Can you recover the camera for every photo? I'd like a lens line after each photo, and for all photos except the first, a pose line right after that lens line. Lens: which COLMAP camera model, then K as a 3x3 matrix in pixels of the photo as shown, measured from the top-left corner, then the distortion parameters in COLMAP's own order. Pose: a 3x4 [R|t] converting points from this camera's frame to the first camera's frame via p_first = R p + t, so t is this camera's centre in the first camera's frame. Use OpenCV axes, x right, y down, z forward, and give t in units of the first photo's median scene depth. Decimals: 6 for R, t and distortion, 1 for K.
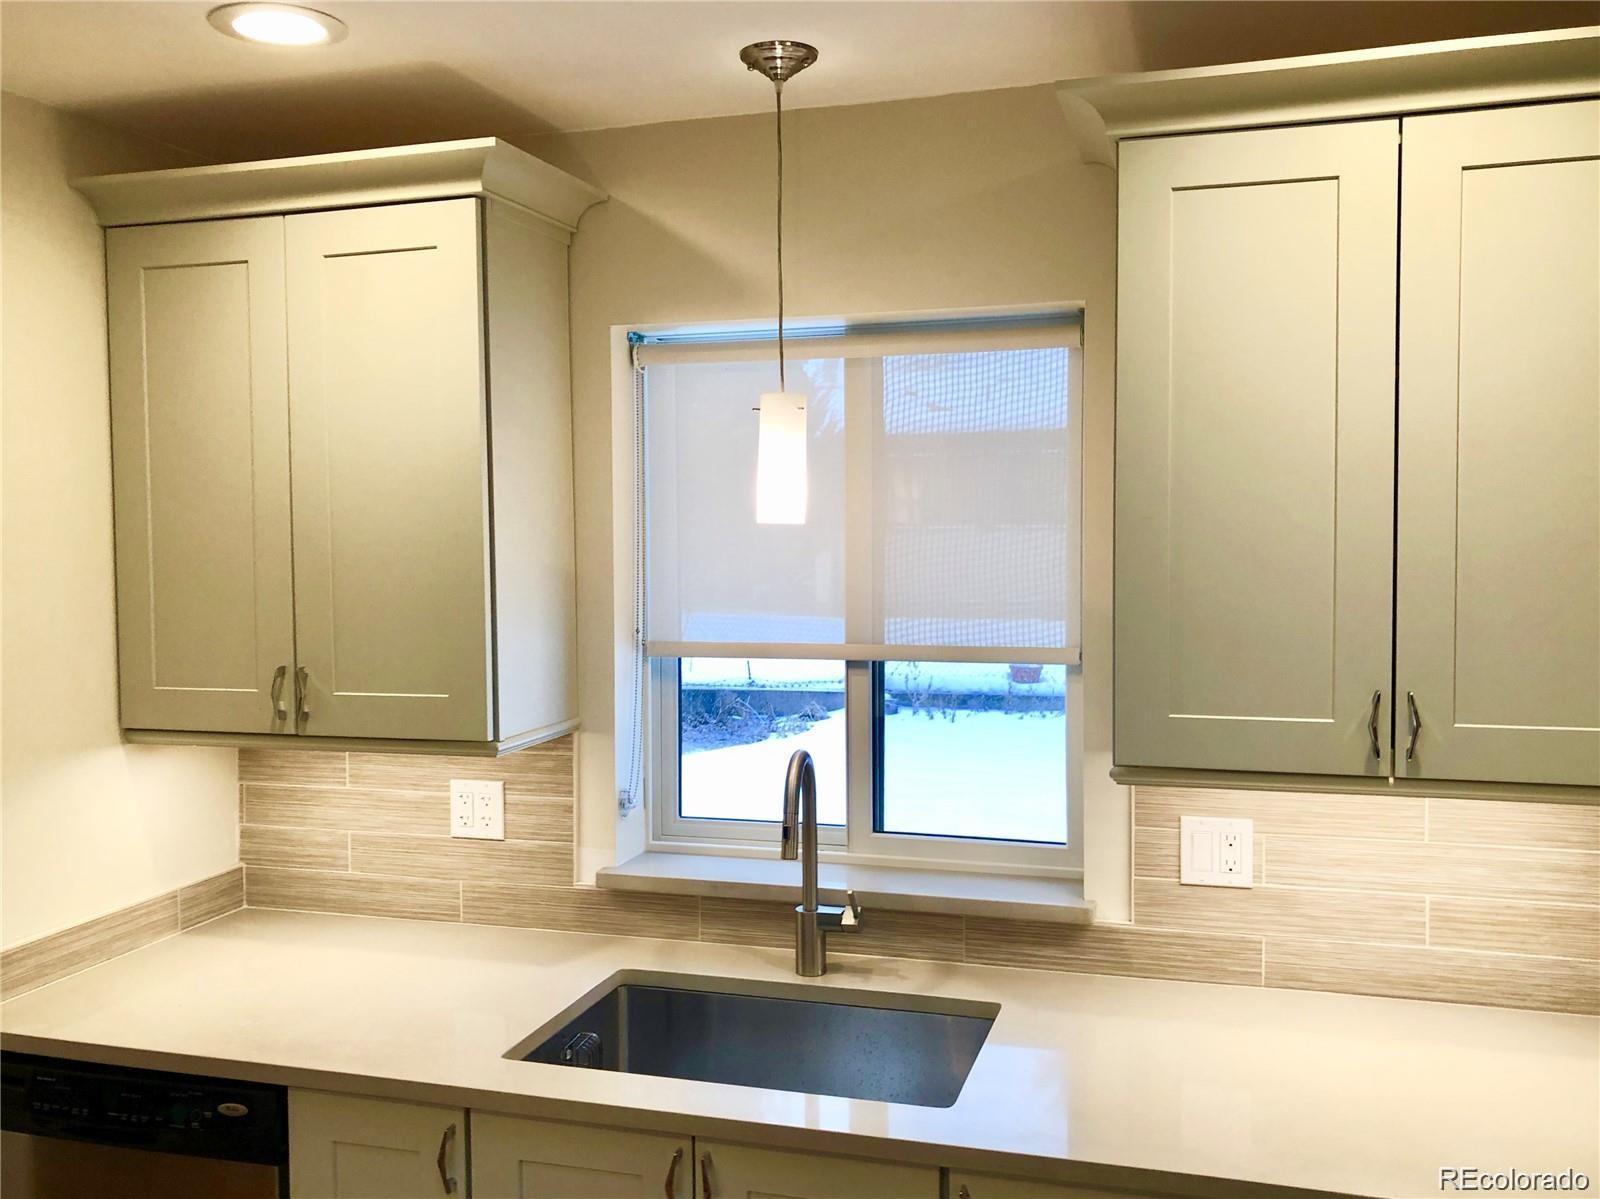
lens RADIAL K [[1342.7, 0, 800.0], [0, 1342.7, 599.5], [0, 0, 1]] dist [0.061021, -0.111105]
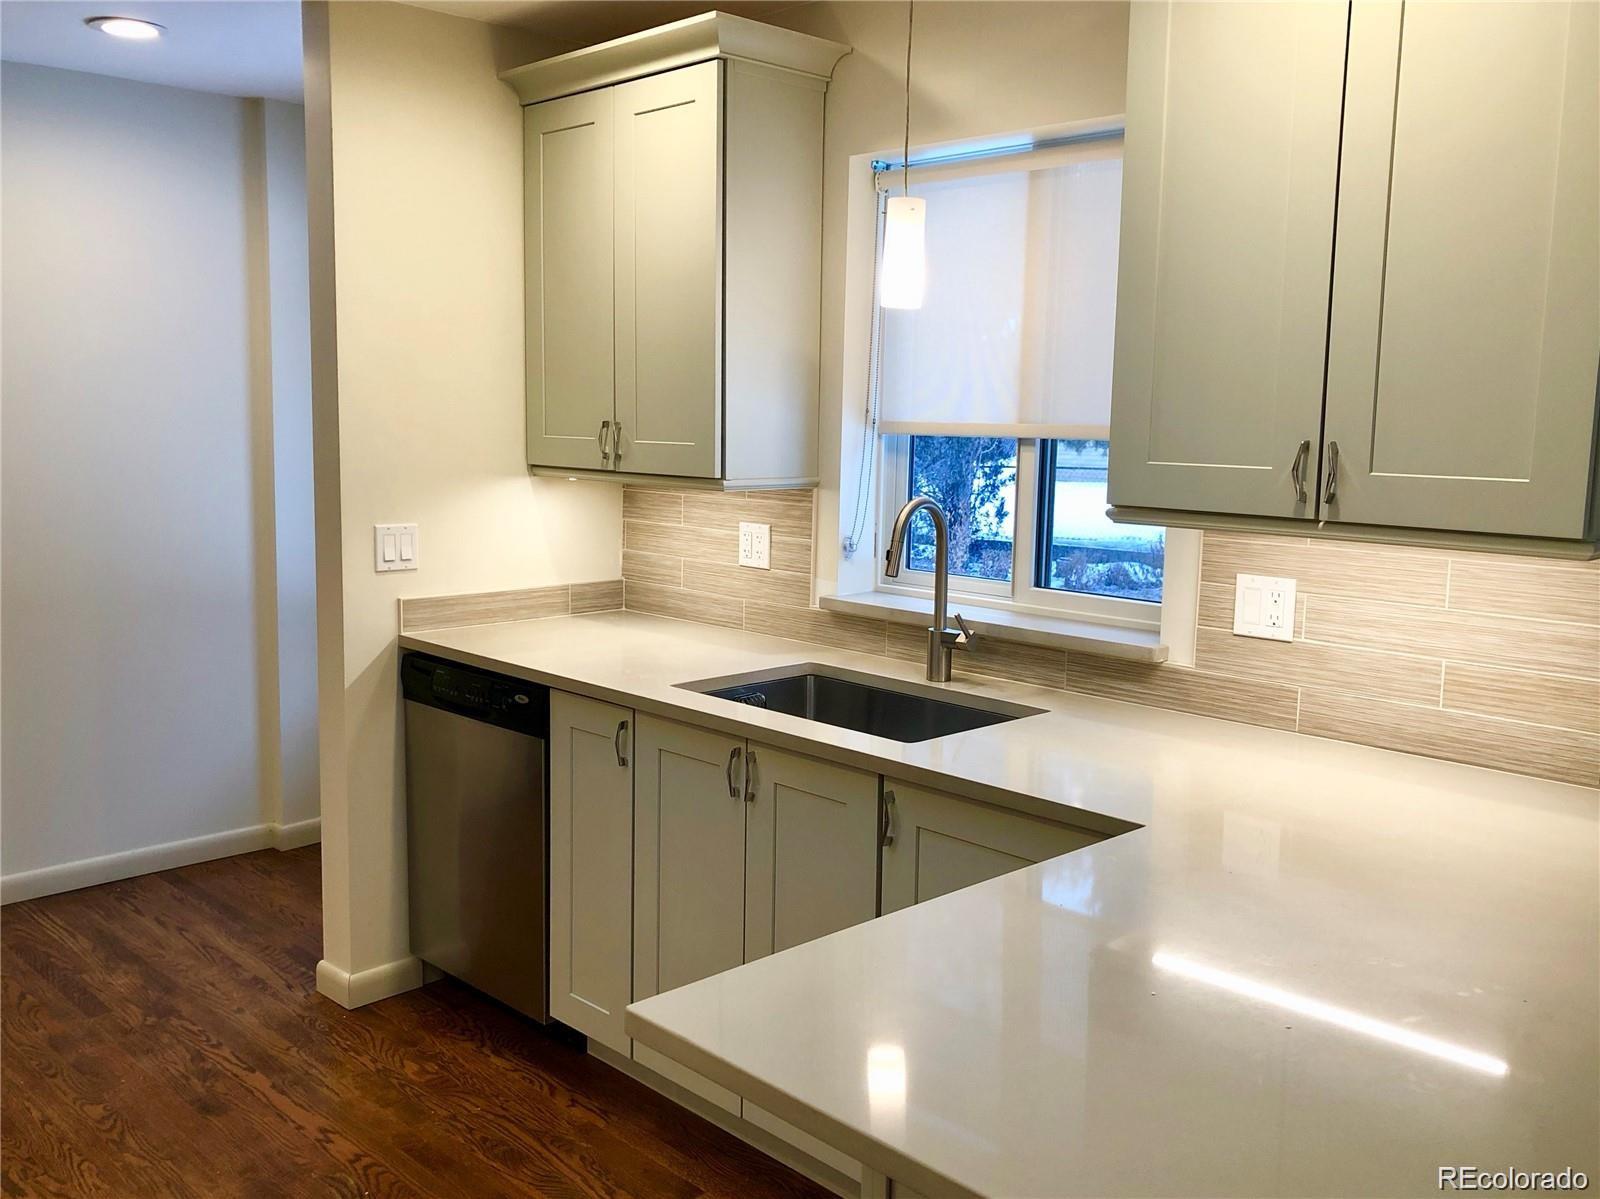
lens RADIAL K [[1342.7, 0, 800.0], [0, 1342.7, 599.5], [0, 0, 1]] dist [0.061021, -0.111105]
pose [[0.879401, 0.091604, -0.467186, 0.469874], [-0.049551, 0.993596, 0.101548, 0.083141], [0.473497, -0.066152, 0.878308, -0.145603]]
